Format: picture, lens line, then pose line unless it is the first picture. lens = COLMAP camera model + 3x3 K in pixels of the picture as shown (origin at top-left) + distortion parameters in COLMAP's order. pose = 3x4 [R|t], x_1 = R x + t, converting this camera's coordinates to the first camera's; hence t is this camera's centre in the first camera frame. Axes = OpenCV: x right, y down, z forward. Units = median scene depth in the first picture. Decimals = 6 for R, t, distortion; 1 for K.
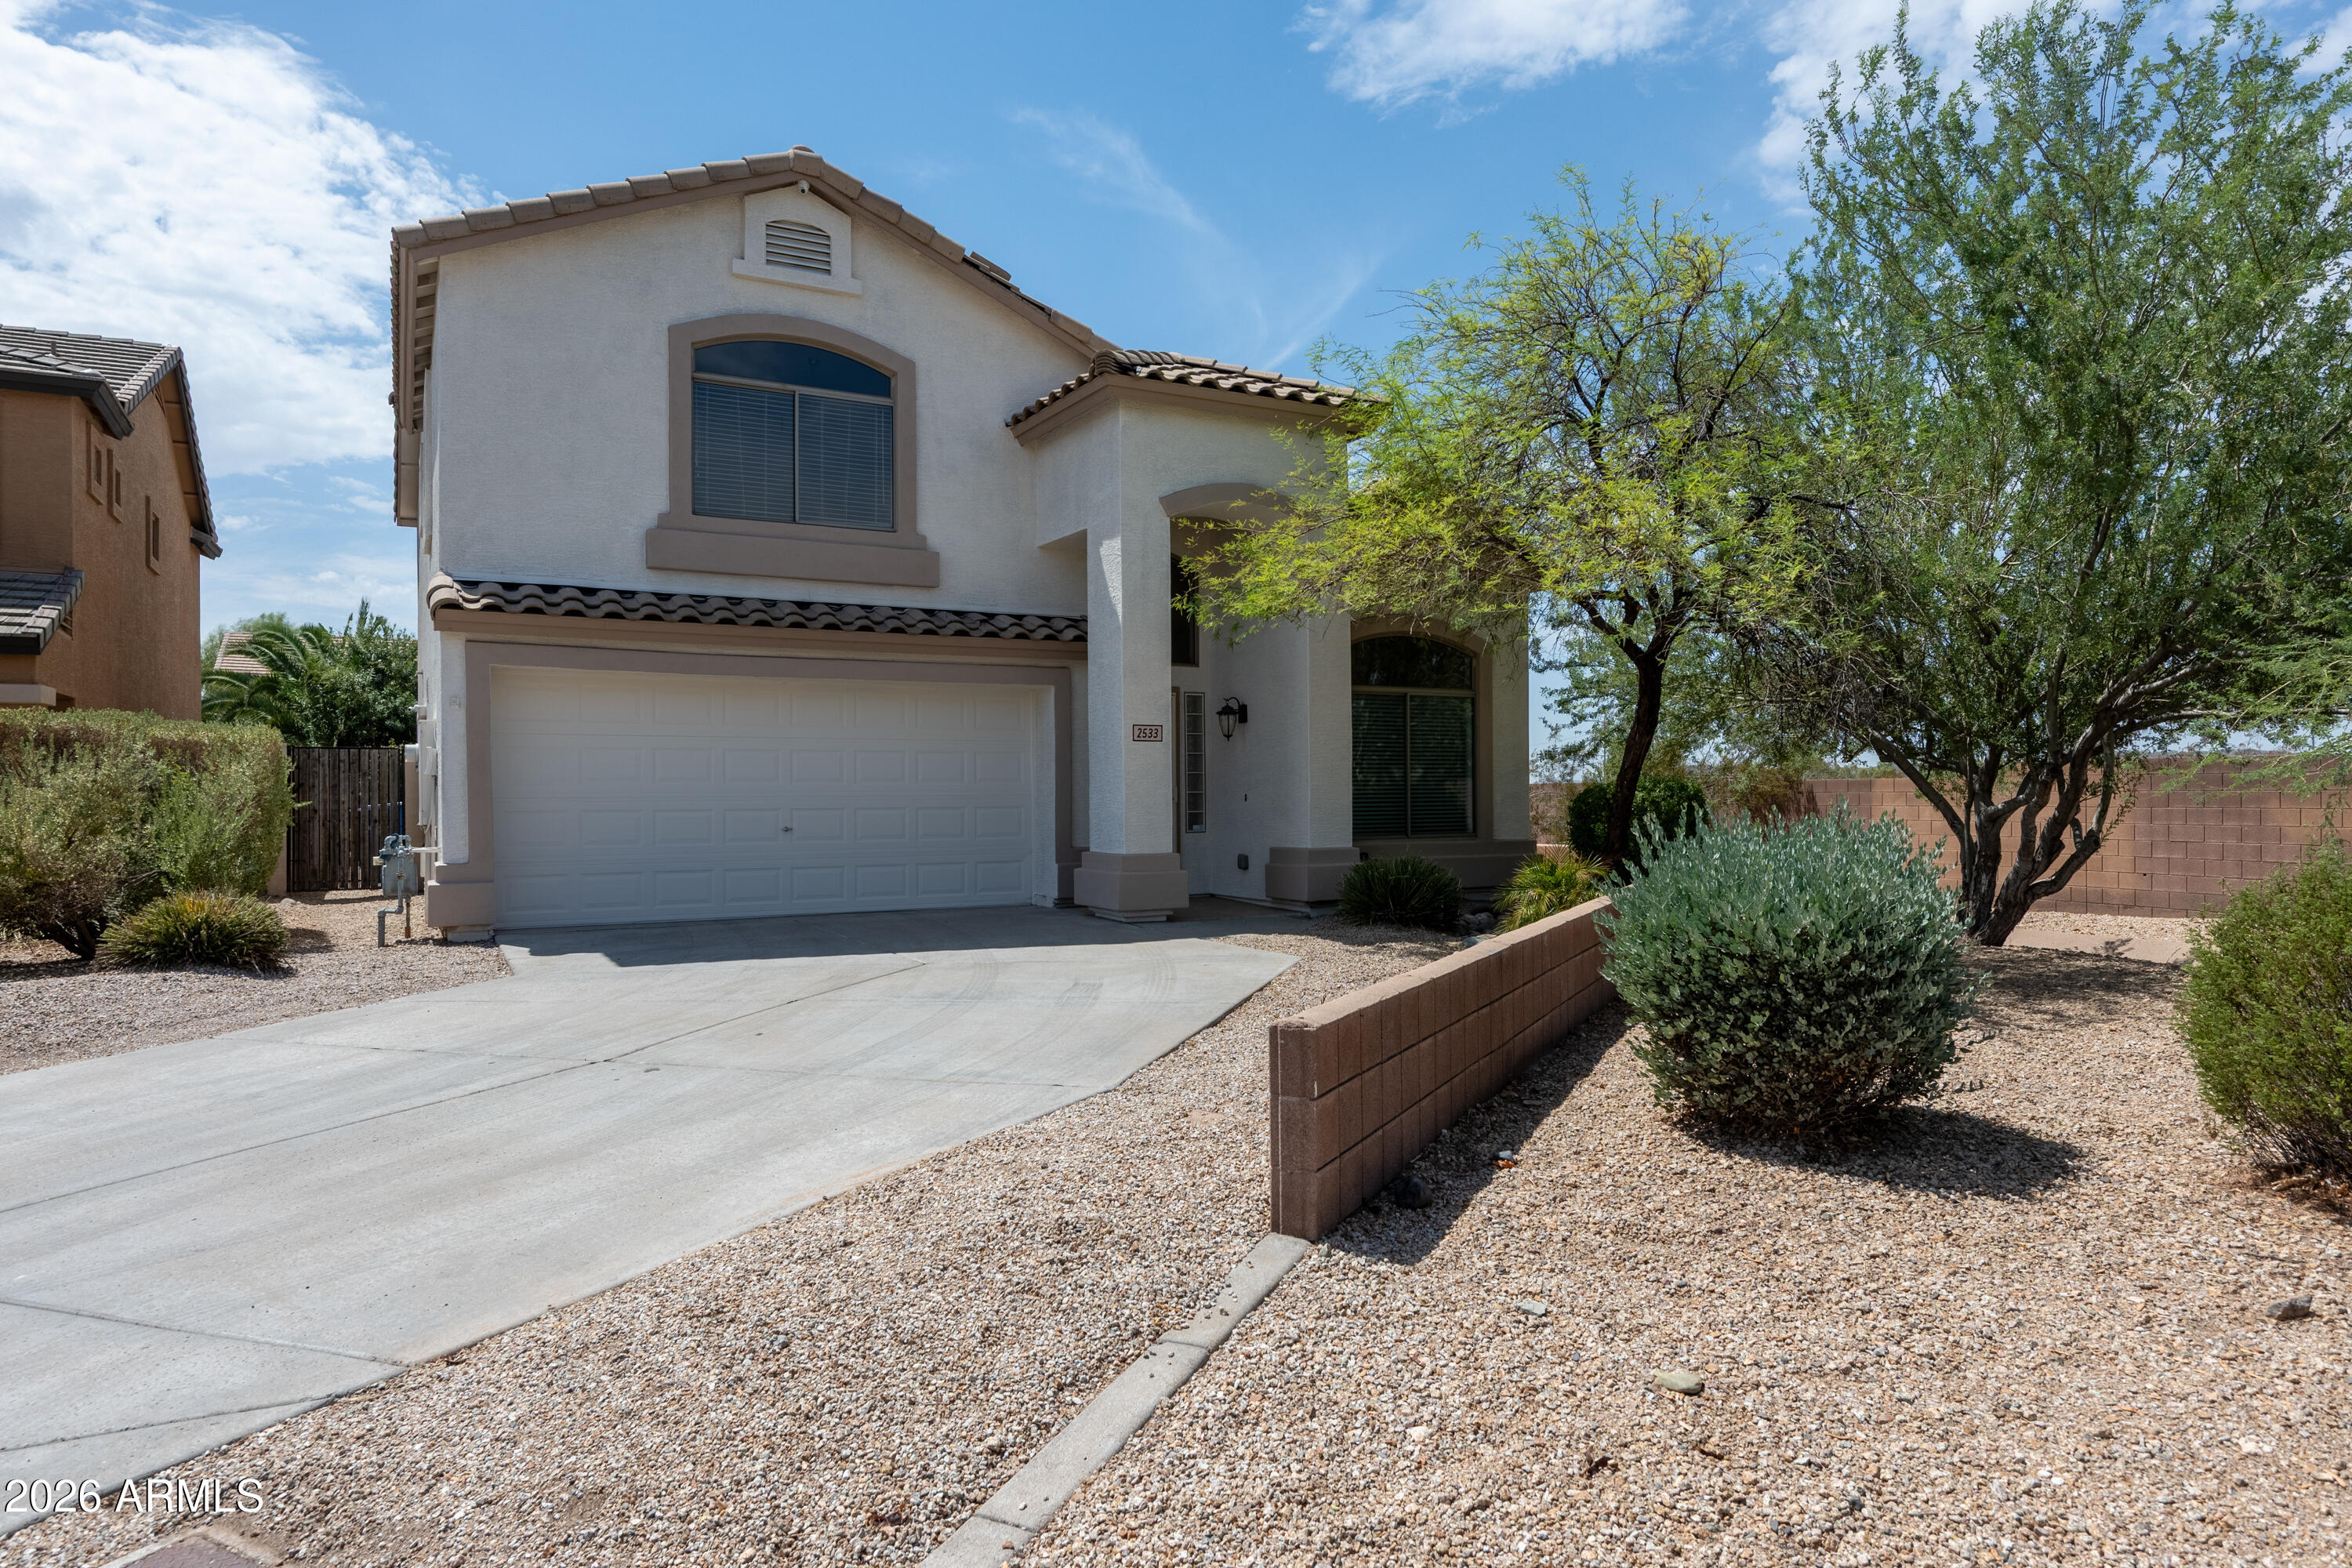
lens RADIAL K [[1412.4, 0, 1175.4], [0, 1412.4, 783.0], [0, 0, 1]] dist [-0.018301, -0.000593]
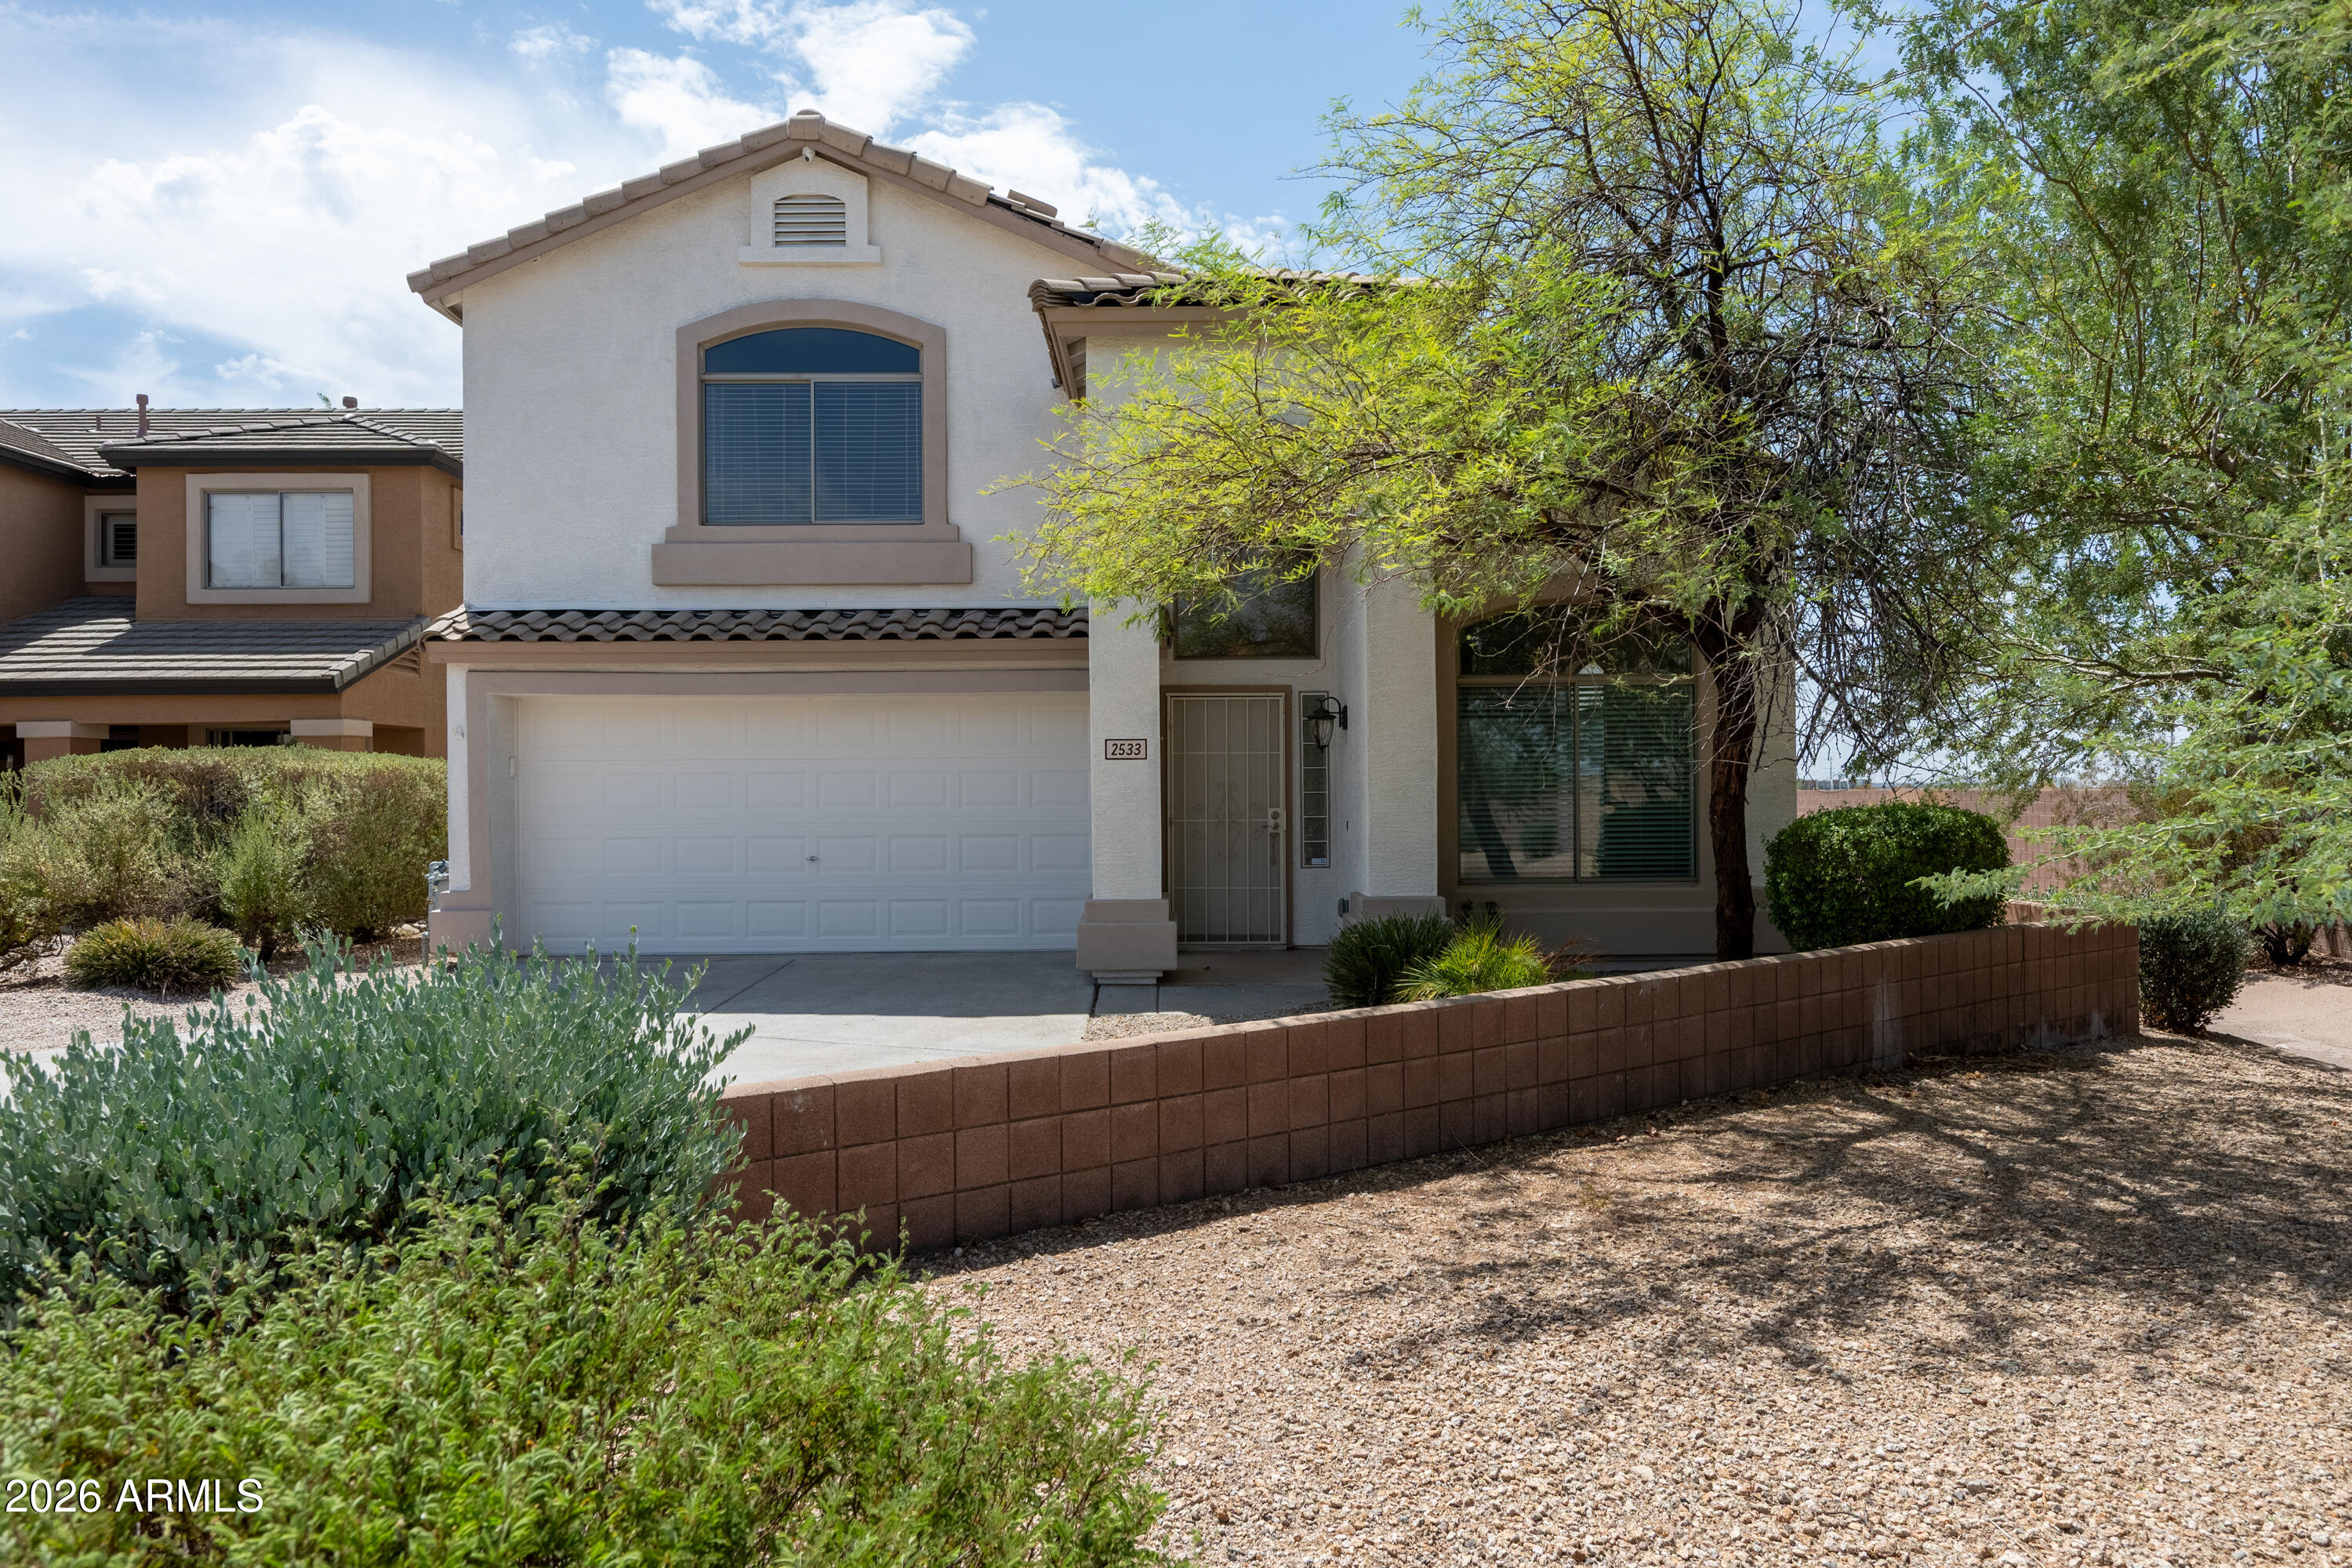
lens RADIAL K [[1512.2, 0, 1176.2], [0, 1512.2, 786.9], [0, 0, 1]] dist [-0.008235, -0.001548]
pose [[0.879478, -0.004242, -0.475921, 0.400957], [0.004614, 0.999989, -0.000388, -0.012464], [0.475918, -0.001855, 0.879488, 0.248313]]
